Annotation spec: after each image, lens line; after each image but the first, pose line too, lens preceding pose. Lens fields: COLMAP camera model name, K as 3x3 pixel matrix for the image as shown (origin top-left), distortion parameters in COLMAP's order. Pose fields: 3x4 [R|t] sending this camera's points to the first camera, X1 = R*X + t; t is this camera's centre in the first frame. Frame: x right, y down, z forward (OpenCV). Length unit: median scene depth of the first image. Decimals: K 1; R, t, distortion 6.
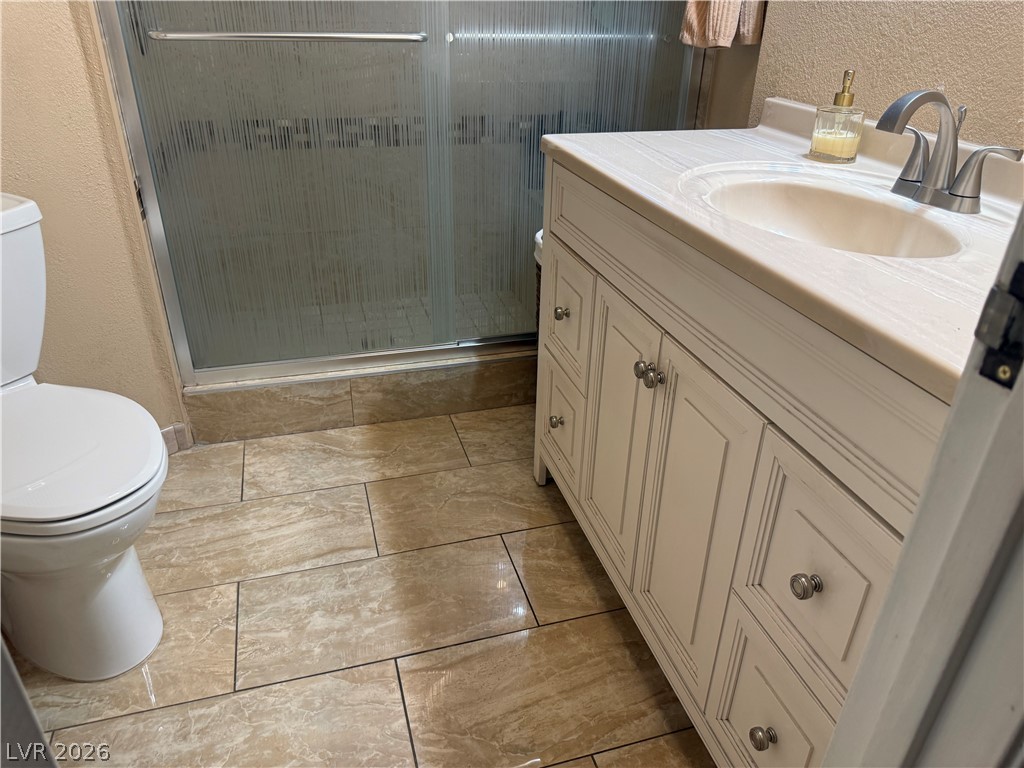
lens RADIAL K [[722.0, 0, 512.8], [0, 722.0, 382.6], [0, 0, 1]] dist [0.069318, -0.094872]
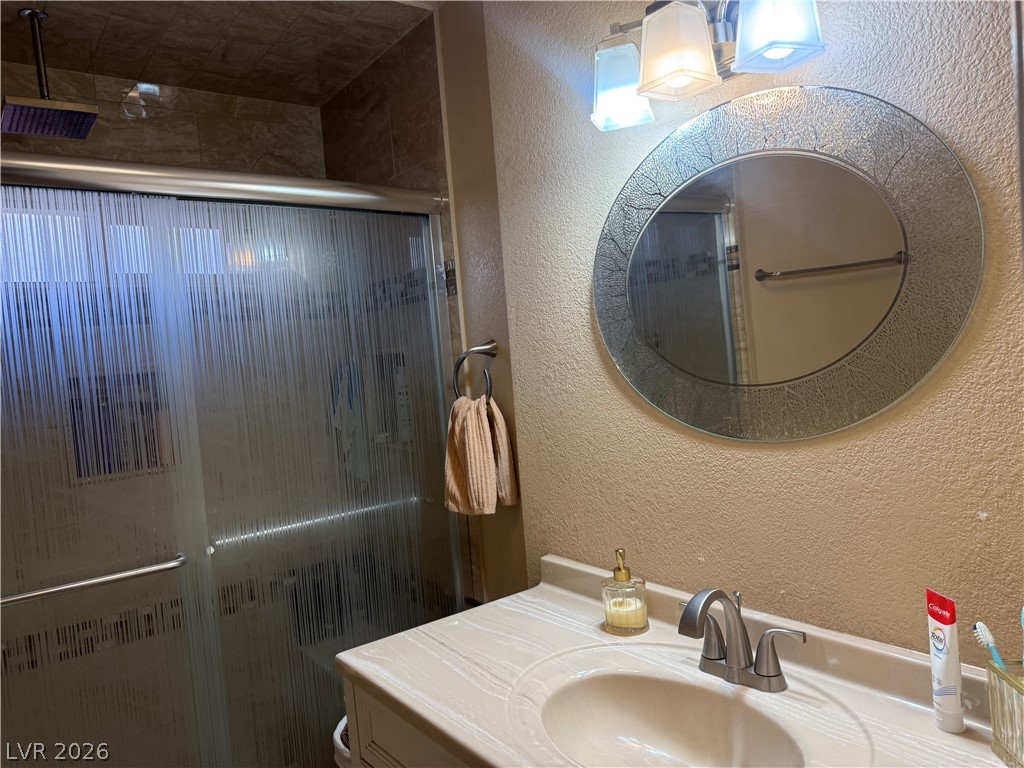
lens RADIAL K [[722.0, 0, 512.0], [0, 722.0, 380.0], [0, 0, 1]] dist [0.069318, -0.094872]
pose [[0.928413, -0.111852, 0.354314, -0.035054], [0.261895, 0.873435, -0.410516, -0.177037], [-0.263553, 0.473921, 0.840202, 0.001577]]
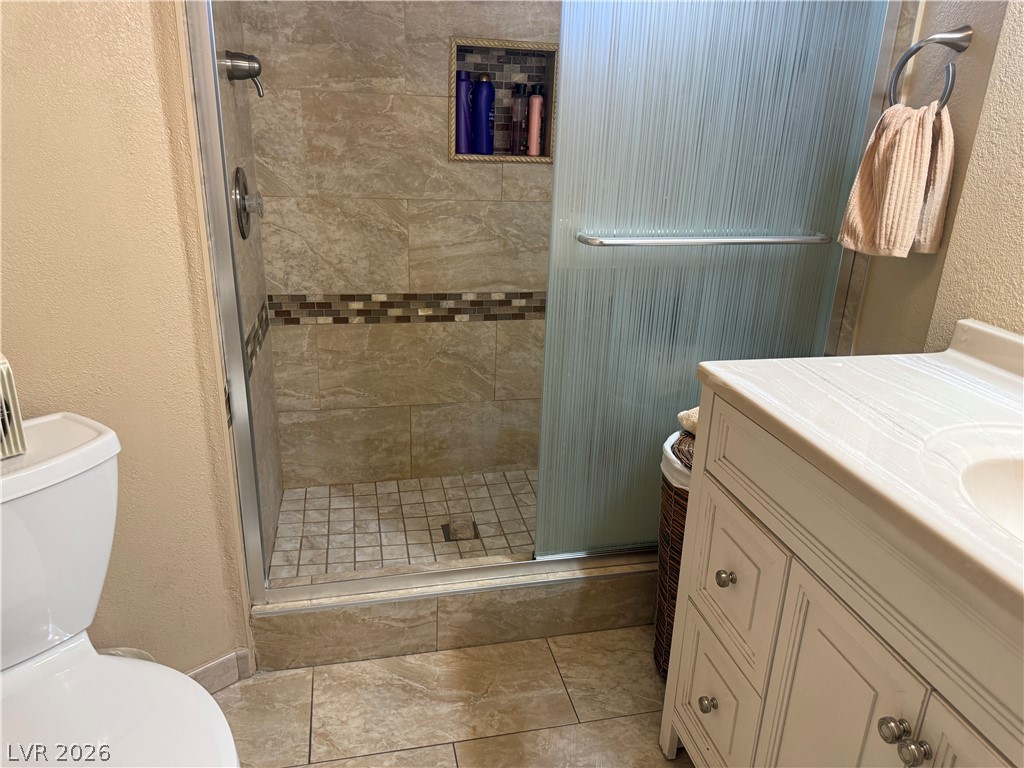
lens RADIAL K [[722.0, 0, 514.0], [0, 722.0, 389.5], [0, 0, 1]] dist [0.069318, -0.094872]
pose [[0.997665, 0.033784, -0.059363, -0.106968], [-0.042013, 0.988779, -0.143358, -0.152349], [0.053854, 0.145517, 0.987889, 0.132324]]
